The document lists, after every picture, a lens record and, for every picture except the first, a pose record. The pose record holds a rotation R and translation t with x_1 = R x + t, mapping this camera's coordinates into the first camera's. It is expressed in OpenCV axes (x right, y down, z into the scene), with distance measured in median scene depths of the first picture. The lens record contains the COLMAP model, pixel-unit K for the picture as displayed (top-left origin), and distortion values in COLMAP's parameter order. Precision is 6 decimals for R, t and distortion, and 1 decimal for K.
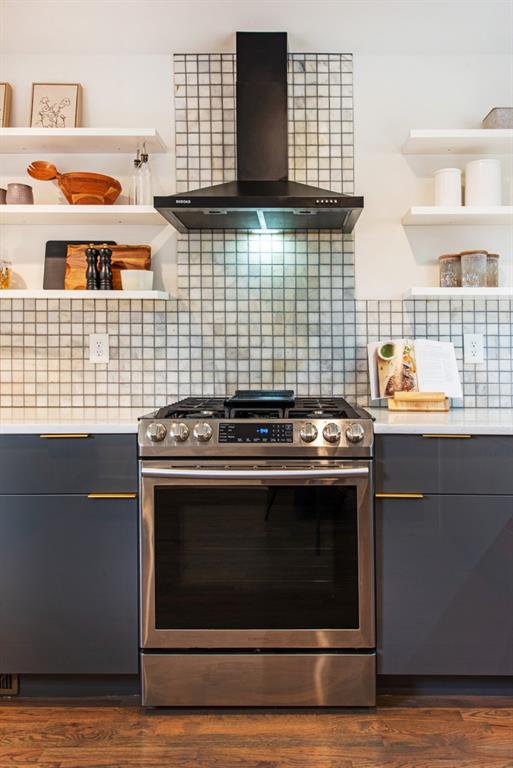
lens RADIAL K [[537.2, 0, 262.5], [0, 537.2, 364.4], [0, 0, 1]] dist [0.016459, -0.004874]
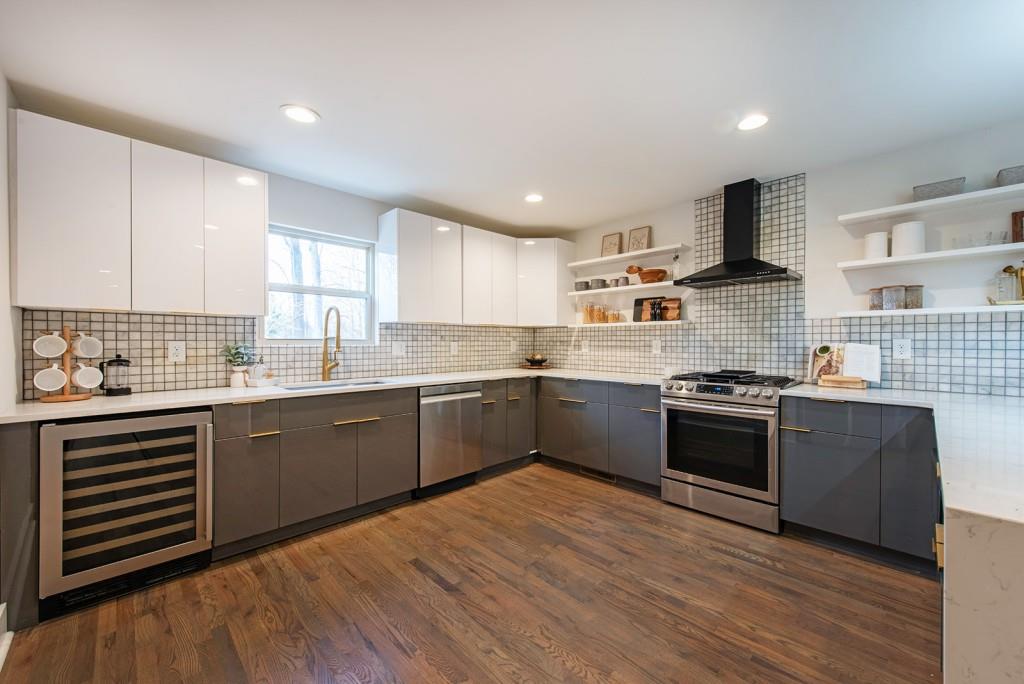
lens RADIAL K [[402.3, 0, 511.0], [0, 402.3, 344.6], [0, 0, 1]] dist [0.017451, 0.000258]
pose [[0.698893, 0.003775, -0.715216, 0.446043], [-0.004845, 0.999988, 0.000544, -0.037706], [0.715210, 0.003085, 0.698903, -0.552270]]
